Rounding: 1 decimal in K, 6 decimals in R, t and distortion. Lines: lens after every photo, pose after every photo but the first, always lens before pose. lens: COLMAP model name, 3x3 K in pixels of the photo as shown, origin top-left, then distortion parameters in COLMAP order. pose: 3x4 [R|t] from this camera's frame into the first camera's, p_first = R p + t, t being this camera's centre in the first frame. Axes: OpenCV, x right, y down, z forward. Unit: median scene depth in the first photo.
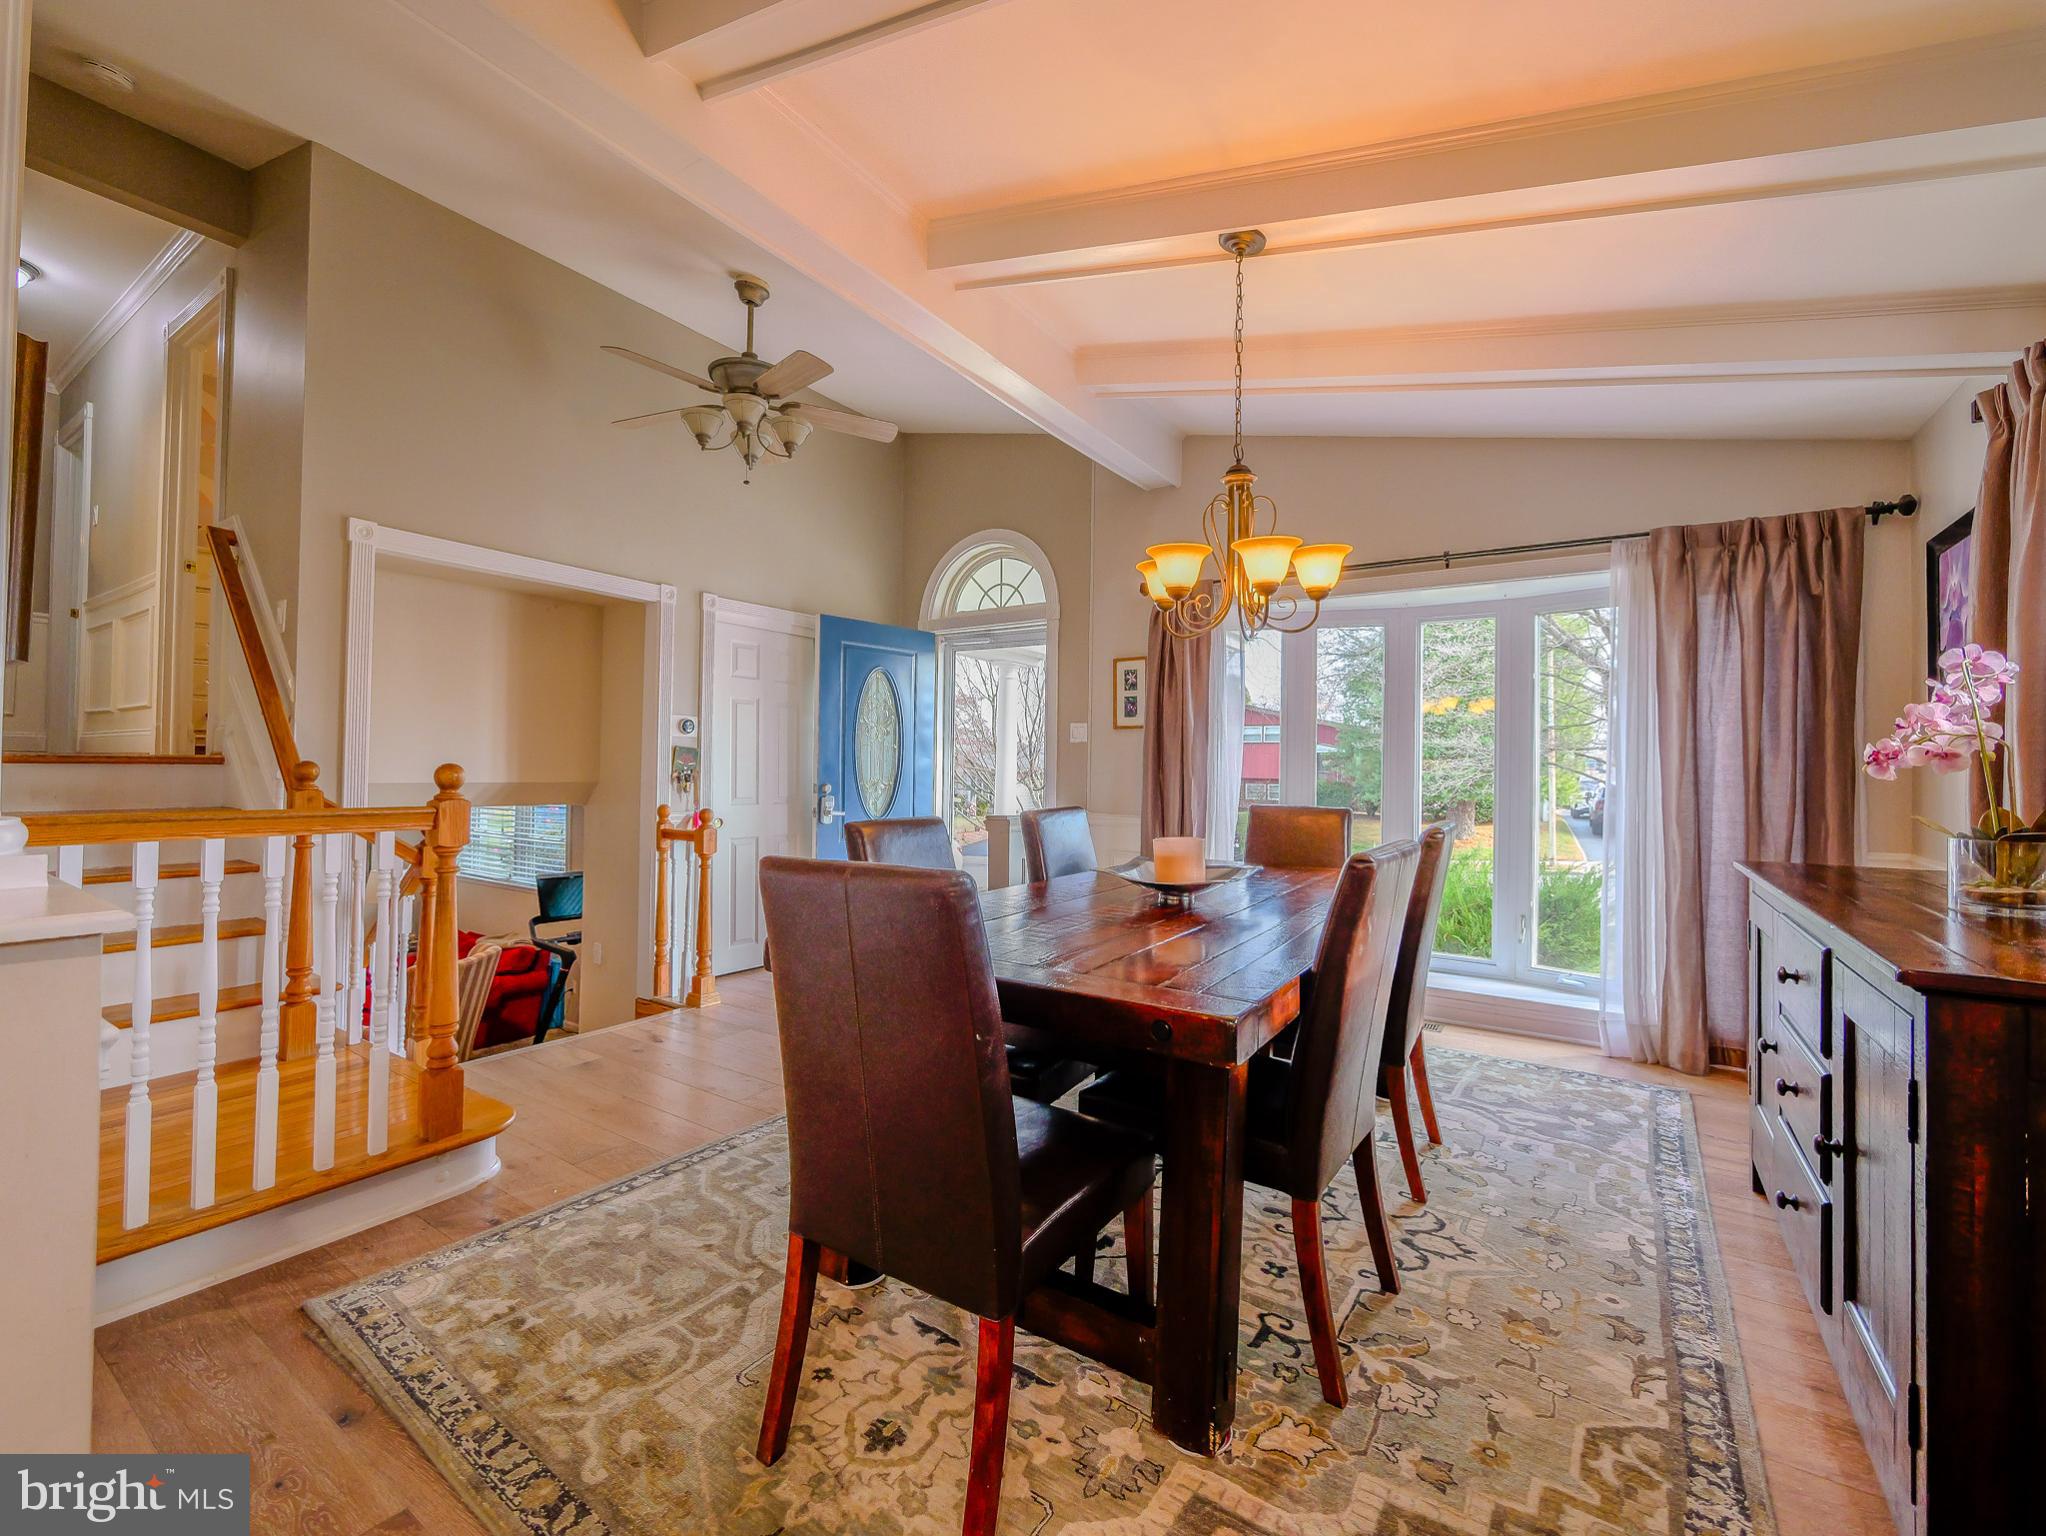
lens RADIAL K [[852.8, 0, 1018.1], [0, 852.8, 755.8], [0, 0, 1]] dist [-0.003311, -0.000352]
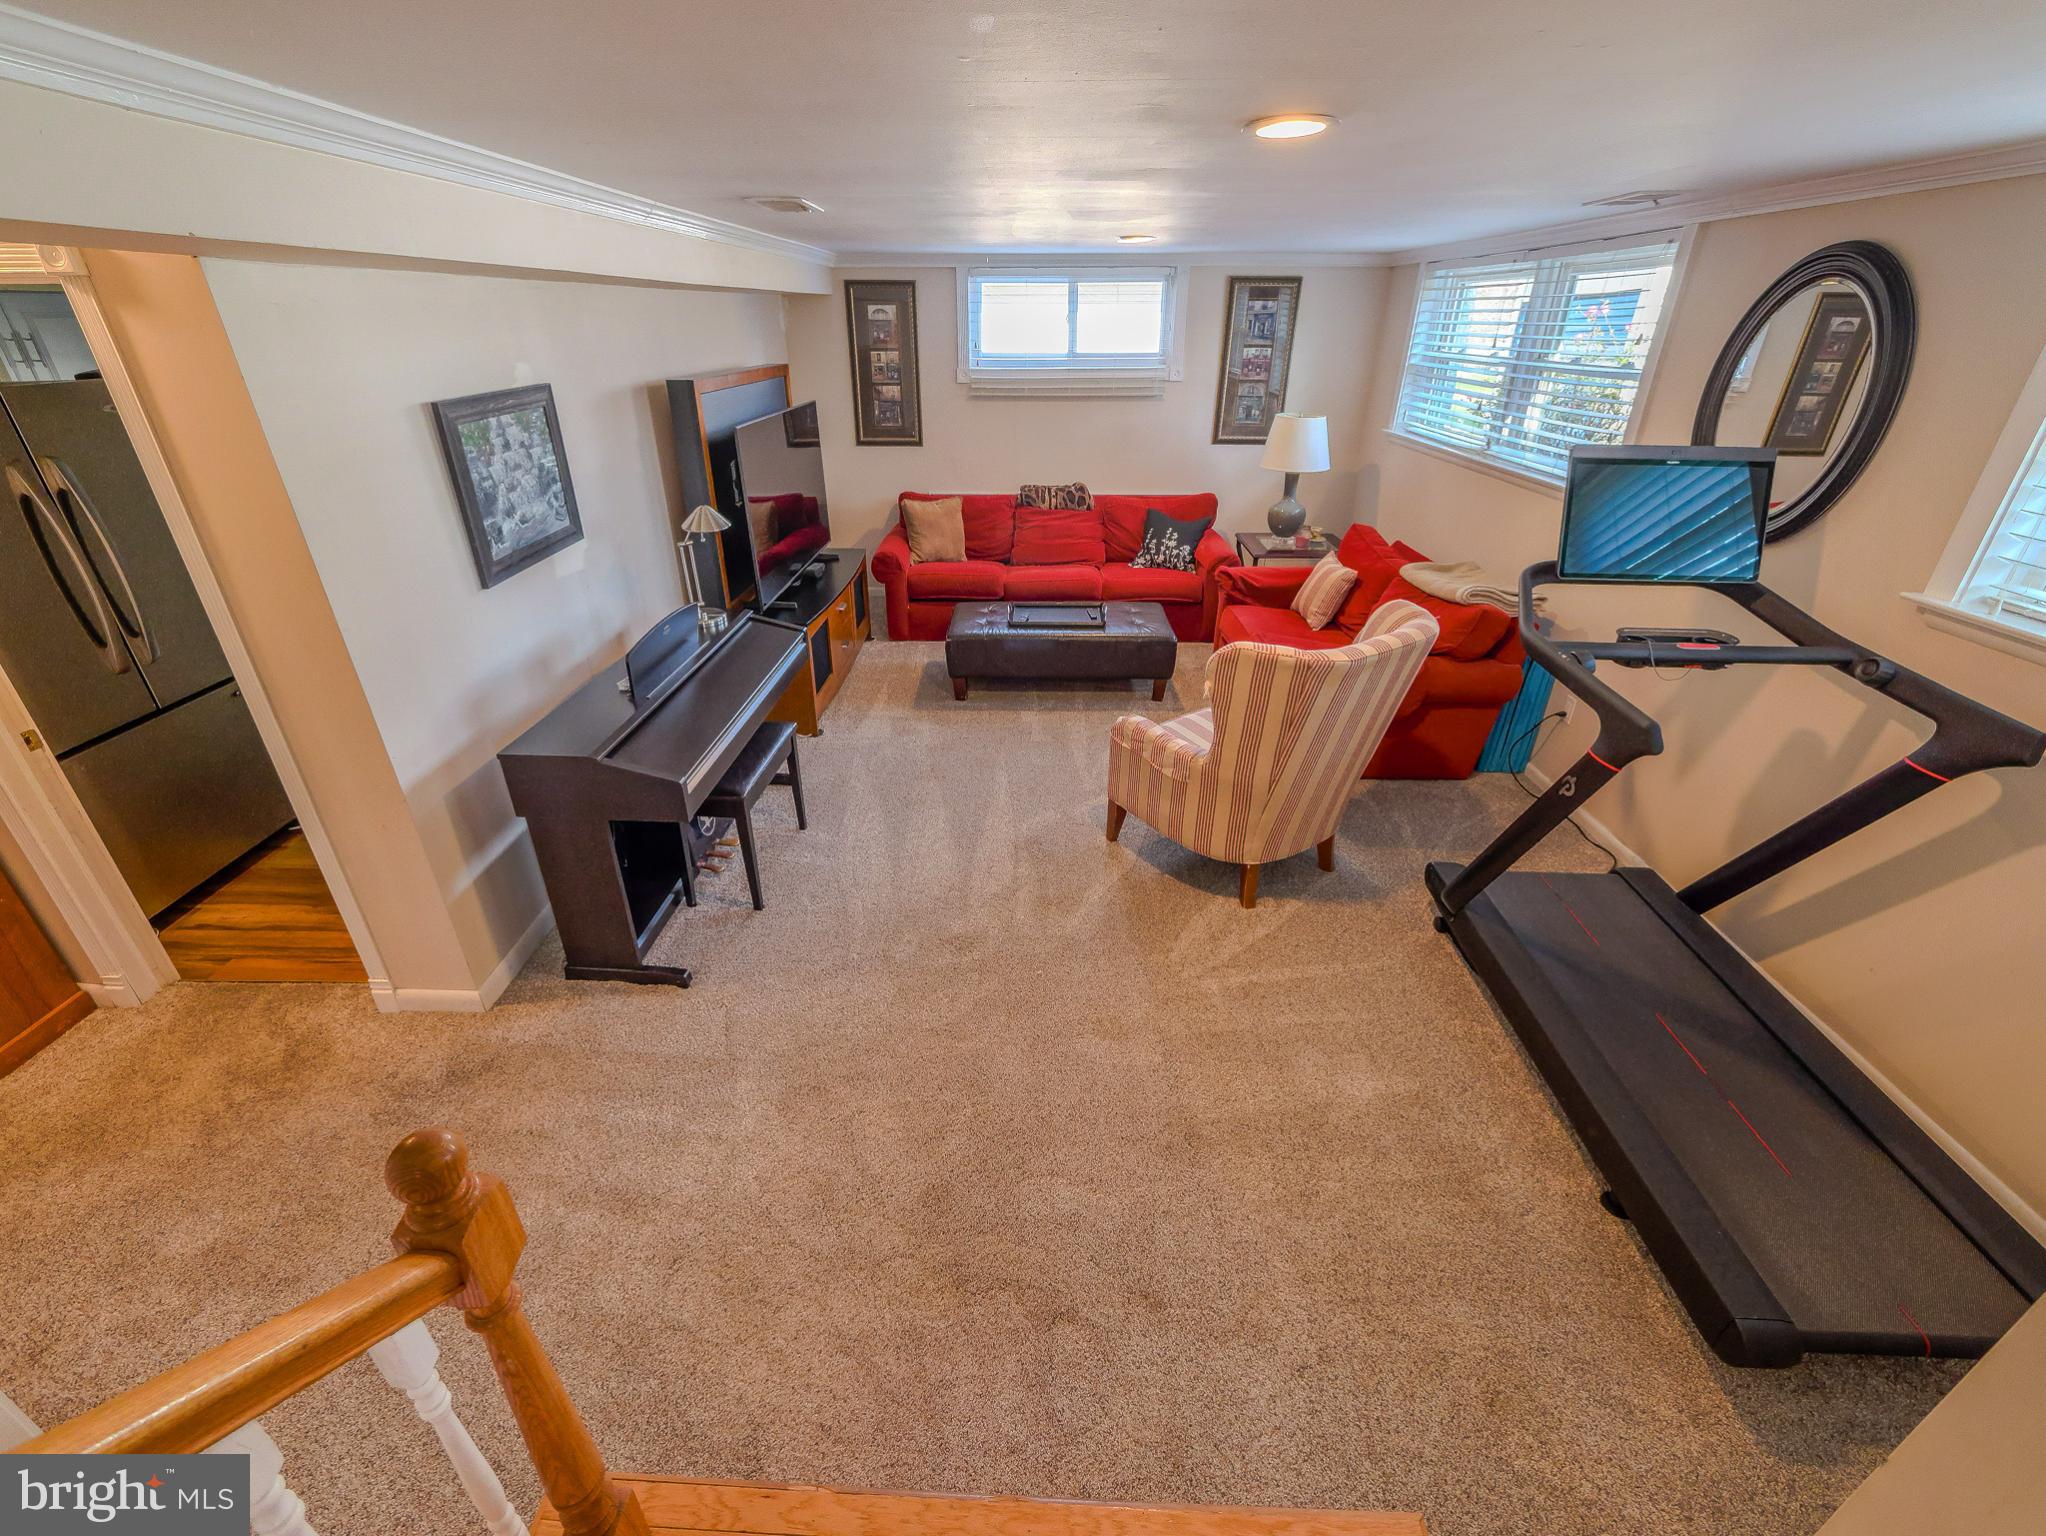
lens RADIAL K [[852.8, 0, 1018.1], [0, 852.8, 755.8], [0, 0, 1]] dist [-0.003311, -0.000352]
pose [[0.535063, 0.377907, -0.755575, -0.380605], [0.012504, 0.890730, 0.454361, 0.092789], [0.844720, -0.252559, 0.471871, 0.616432]]
